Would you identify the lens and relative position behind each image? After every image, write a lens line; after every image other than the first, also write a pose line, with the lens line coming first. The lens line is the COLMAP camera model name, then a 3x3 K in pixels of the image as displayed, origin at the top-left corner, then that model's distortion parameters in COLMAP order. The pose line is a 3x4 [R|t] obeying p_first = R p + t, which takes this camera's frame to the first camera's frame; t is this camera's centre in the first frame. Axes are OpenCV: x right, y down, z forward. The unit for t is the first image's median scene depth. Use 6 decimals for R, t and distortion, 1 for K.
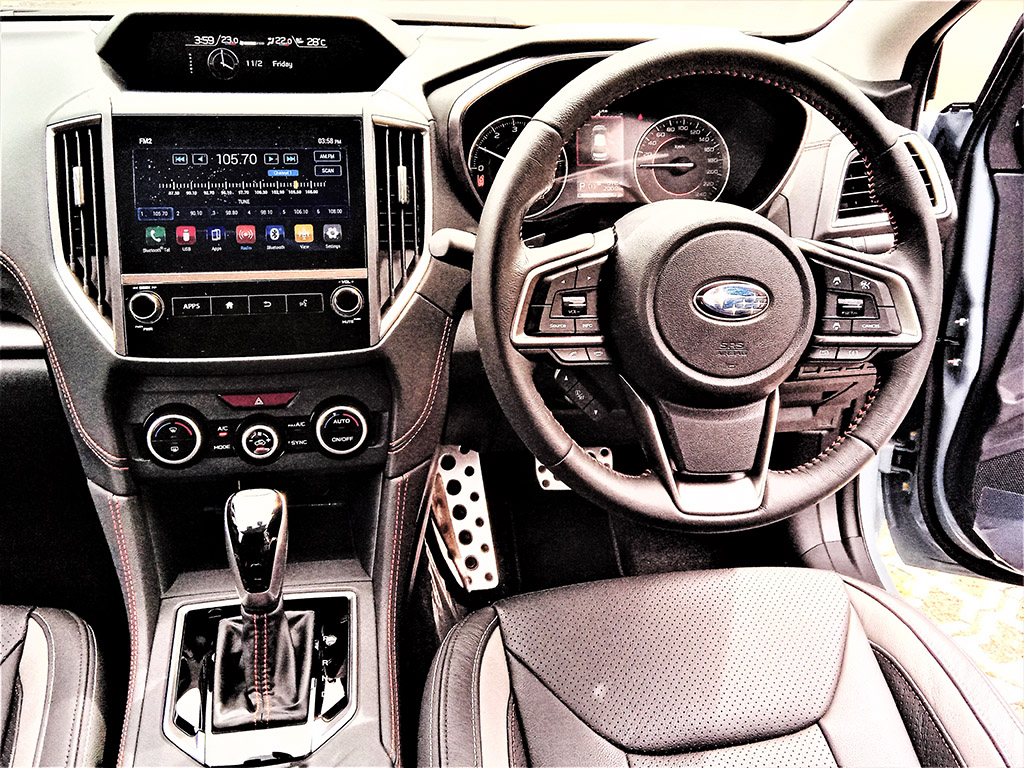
lens RADIAL K [[961.0, 0, 512.0], [0, 961.0, 384.0], [0, 0, 1]] dist [0.072207, -0.122905]
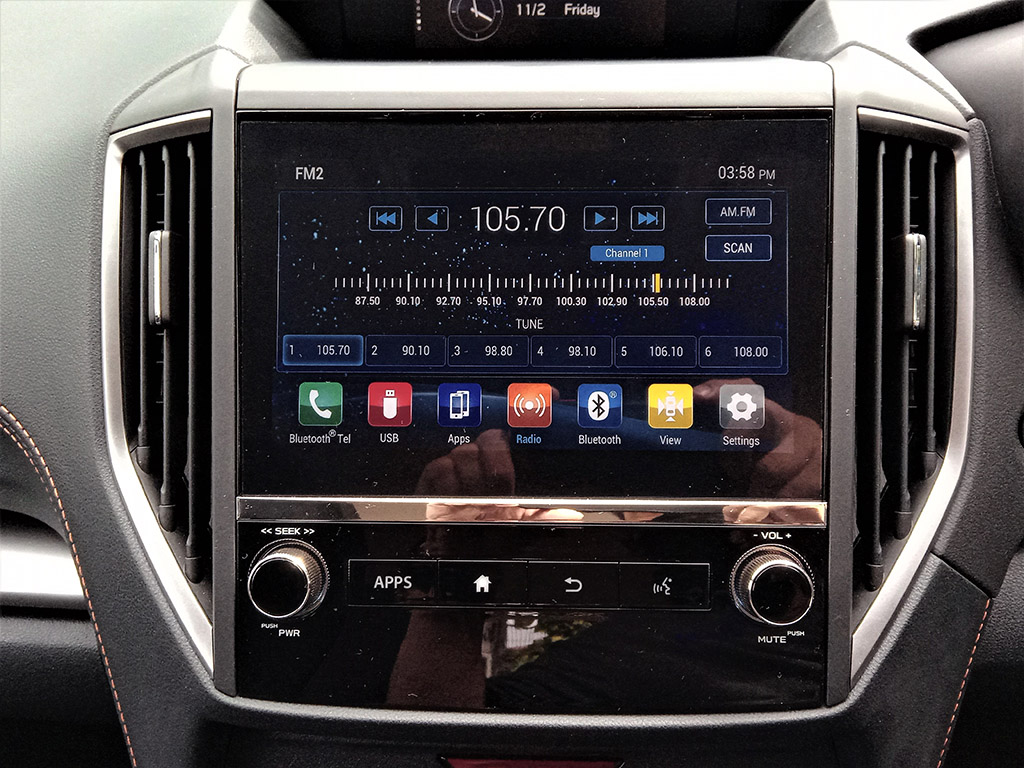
lens RADIAL K [[961.0, 0, 512.0], [0, 961.0, 384.0], [0, 0, 1]] dist [0.072207, -0.122905]
pose [[0.978497, 0.055148, -0.198753, -0.202304], [-0.052369, 0.998443, 0.019215, -0.170423], [0.199503, -0.008394, 0.979861, 0.601747]]
